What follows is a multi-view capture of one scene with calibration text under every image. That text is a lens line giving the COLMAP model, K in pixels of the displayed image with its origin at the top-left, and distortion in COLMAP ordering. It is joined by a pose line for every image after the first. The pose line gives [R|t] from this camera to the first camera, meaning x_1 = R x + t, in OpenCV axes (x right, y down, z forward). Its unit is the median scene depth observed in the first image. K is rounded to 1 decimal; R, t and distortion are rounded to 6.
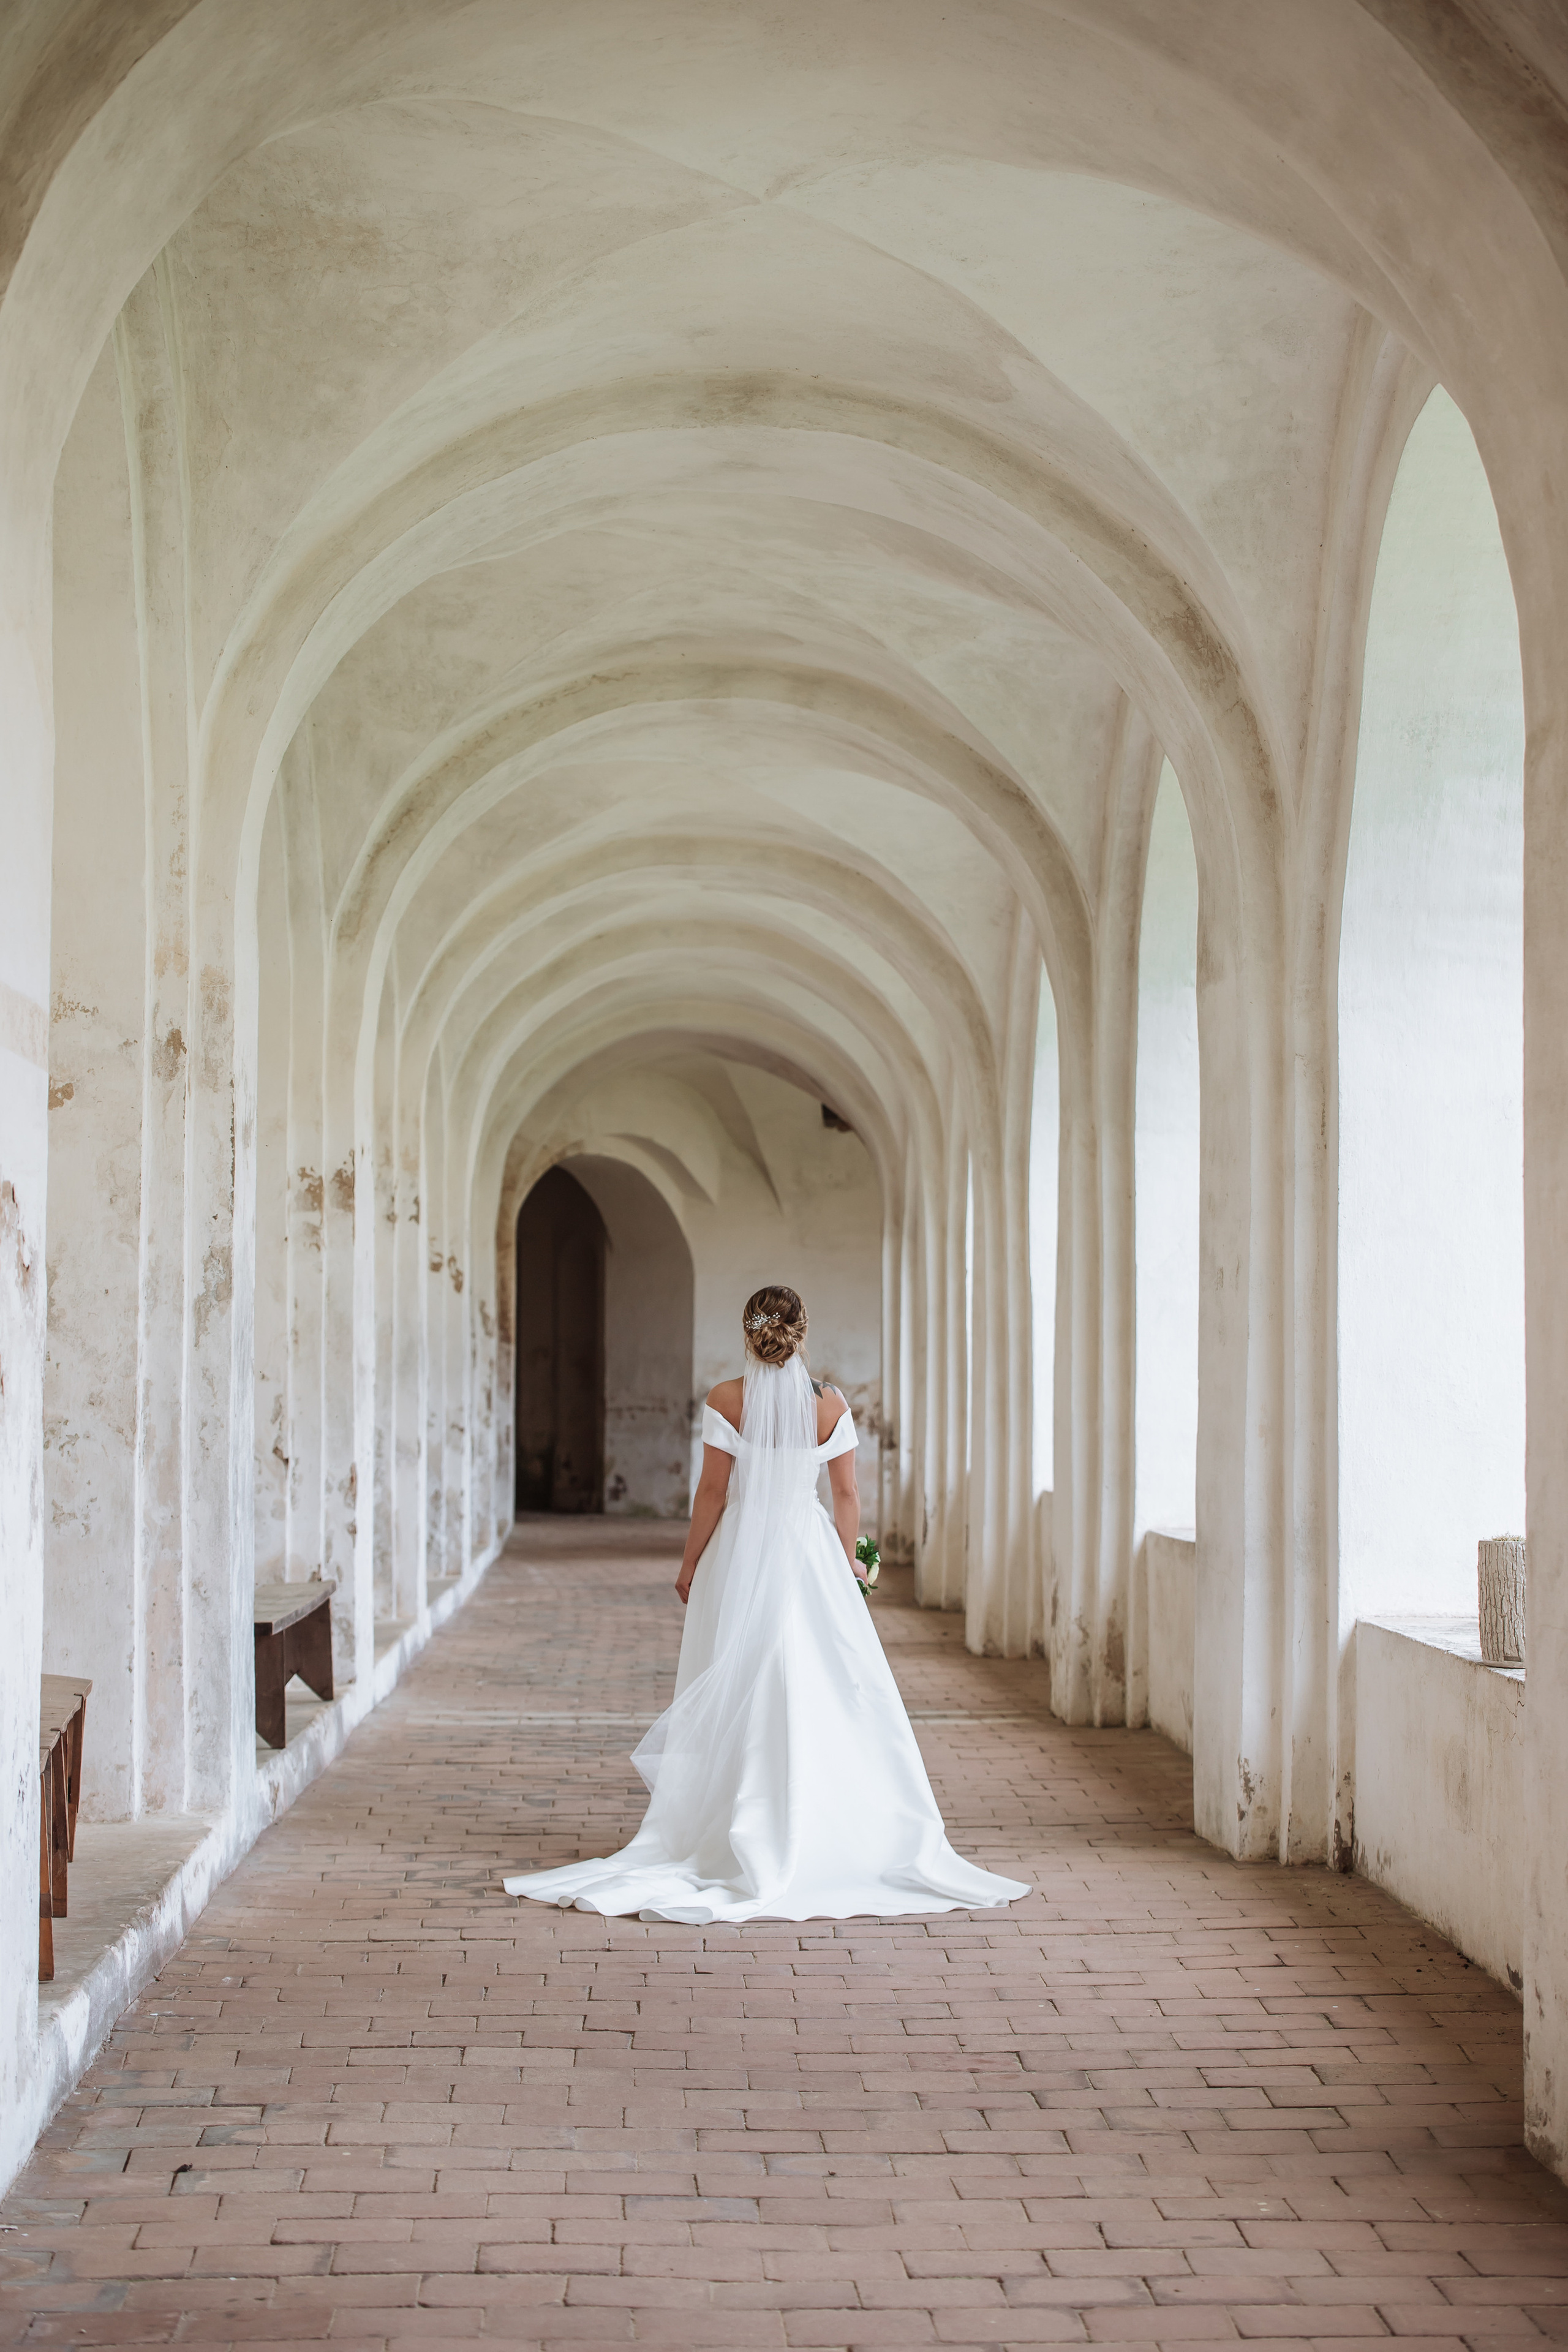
lens RADIAL K [[4906.9, 0, 830.7], [0, 4906.9, 1168.4], [0, 0, 1]] dist [-0.161416, 0.279284]
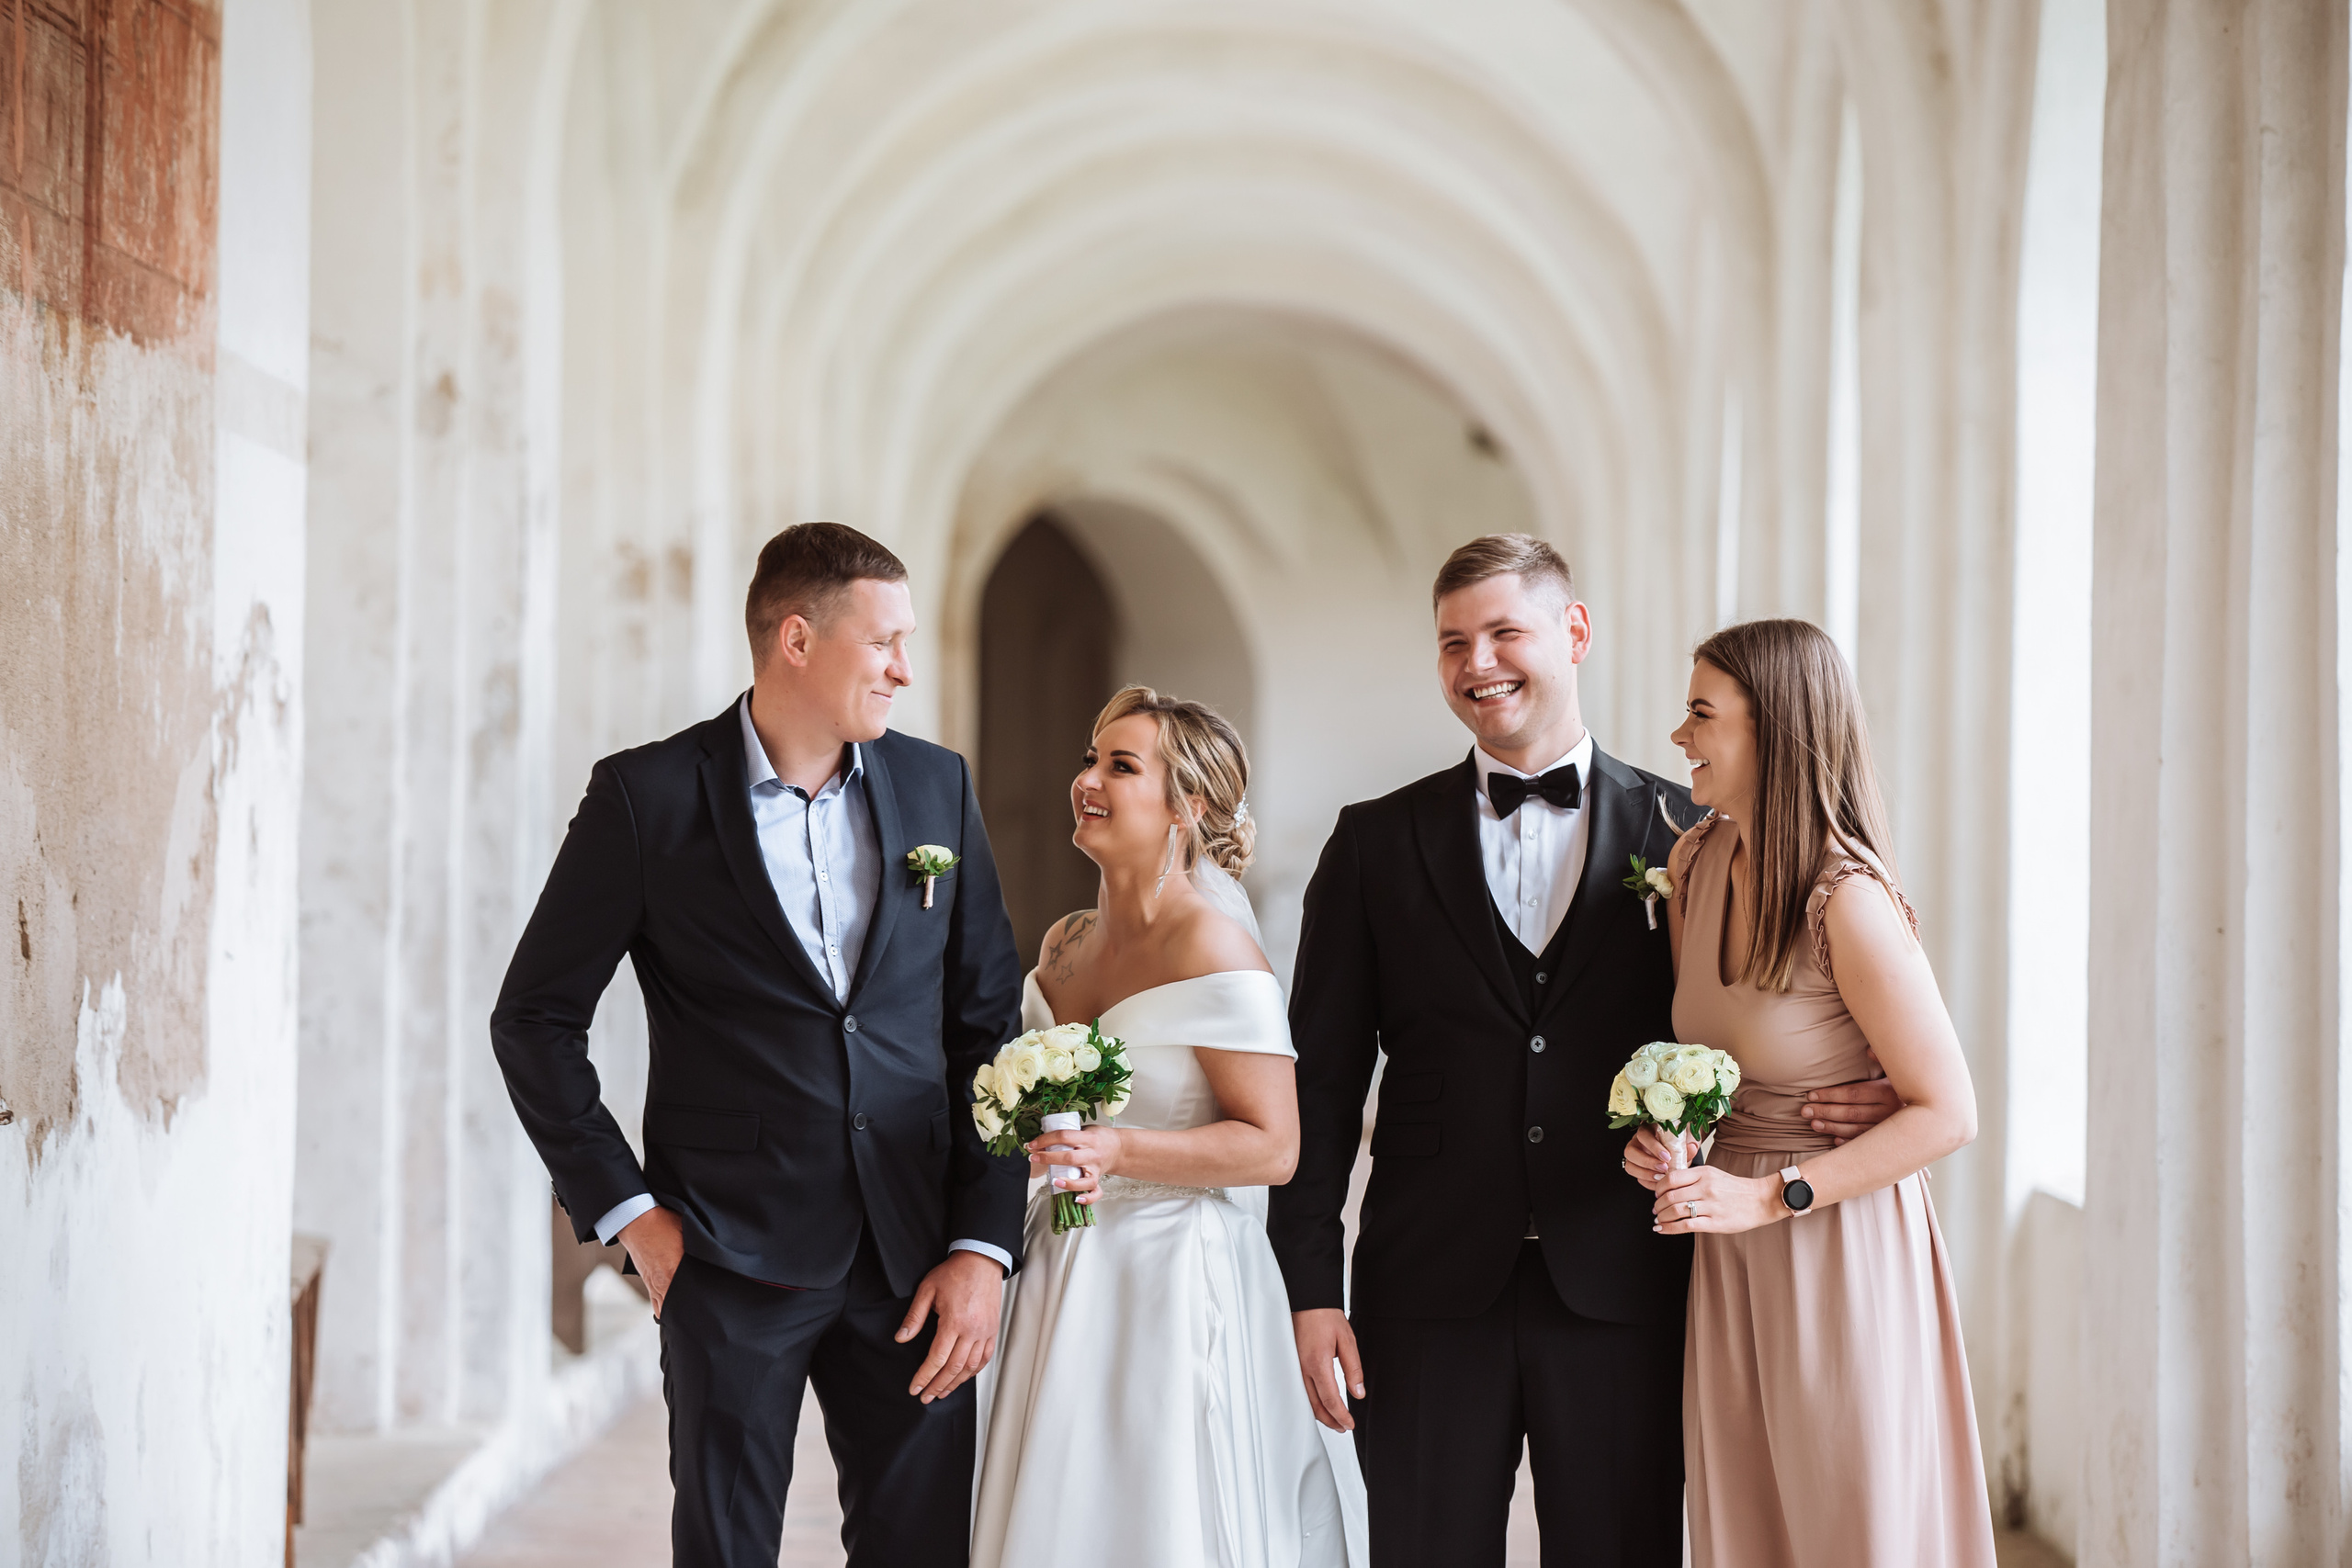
lens RADIAL K [[8141.9, 0, 1169.5], [0, 8141.9, 826.3], [0, 0, 1]] dist [0.246658, 1.478967]
pose [[0.999104, 0.010860, -0.040904, 0.016982], [-0.009261, 0.999193, 0.039093, -0.005534], [0.041295, -0.038679, 0.998398, -0.147467]]
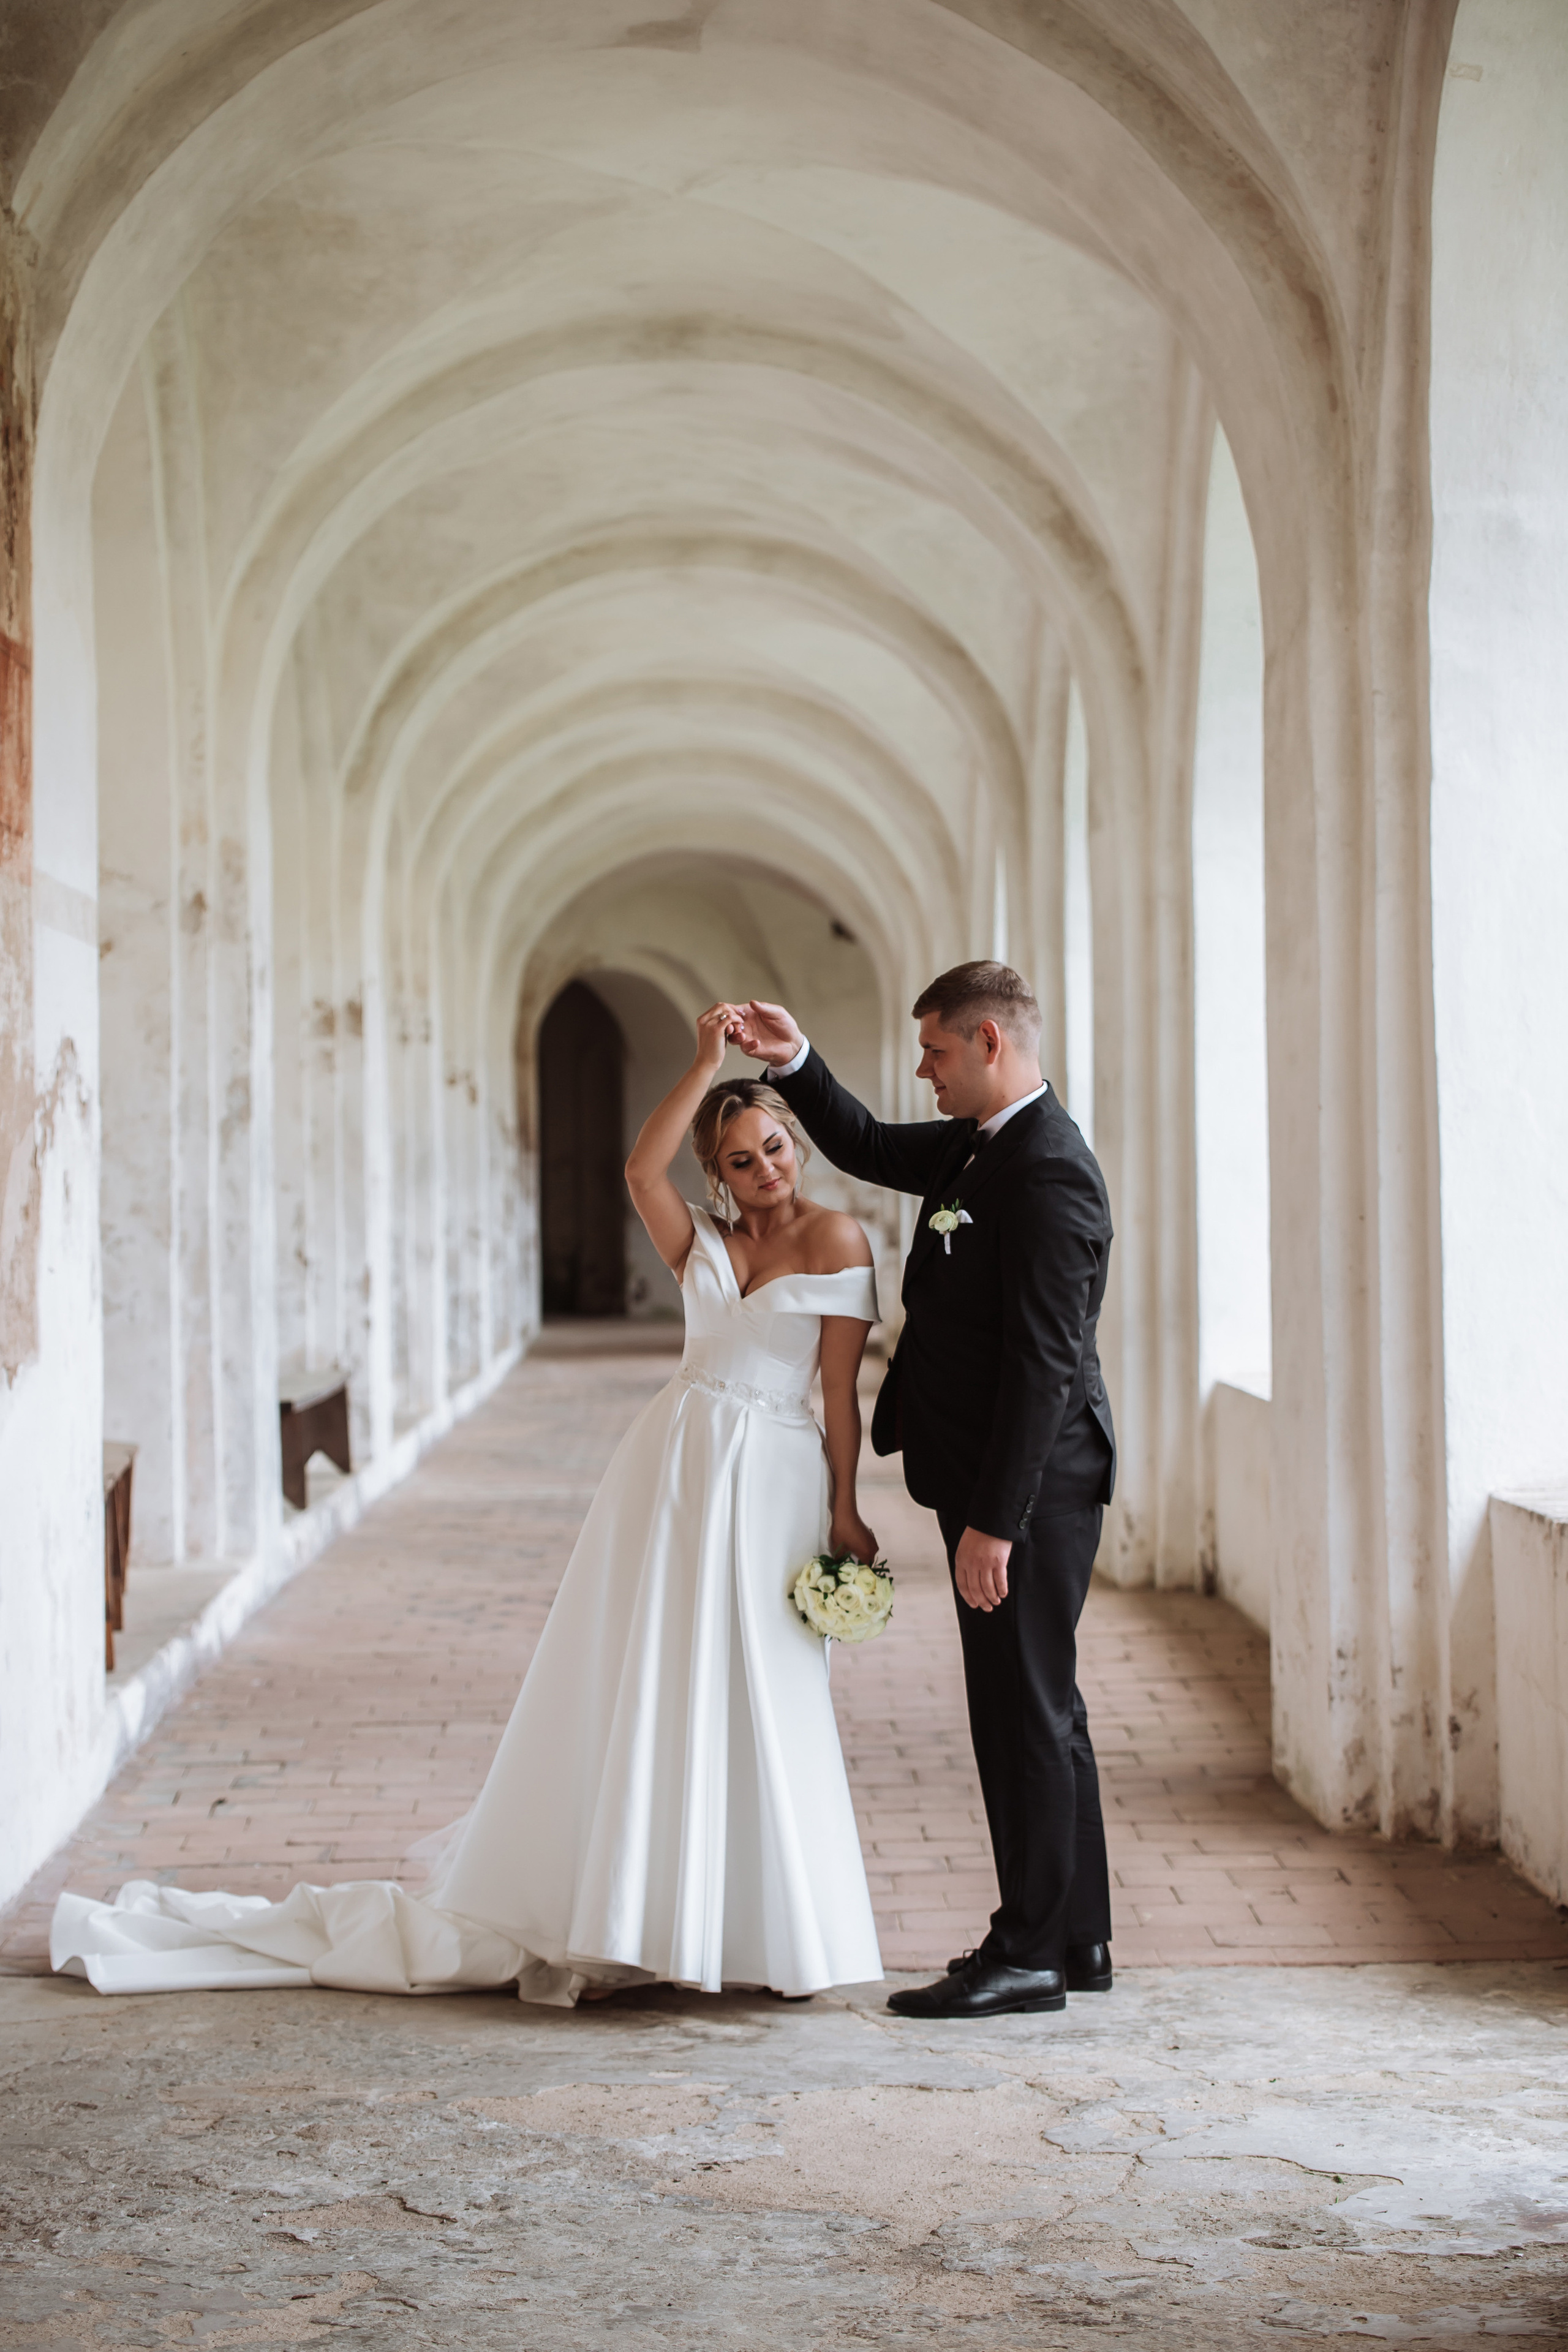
lens RADIAL K [[4842.6, 0, 784.0], [0, 4842.6, 1176.0], [0, 0, 1]] dist [-0.186892, 0.240701]
pose [[0.999763, -0.016055, -0.014723, 0.013780], [0.016652, 0.999004, 0.041386, -0.003646], [0.014044, -0.041621, 0.999035, -0.096953]]
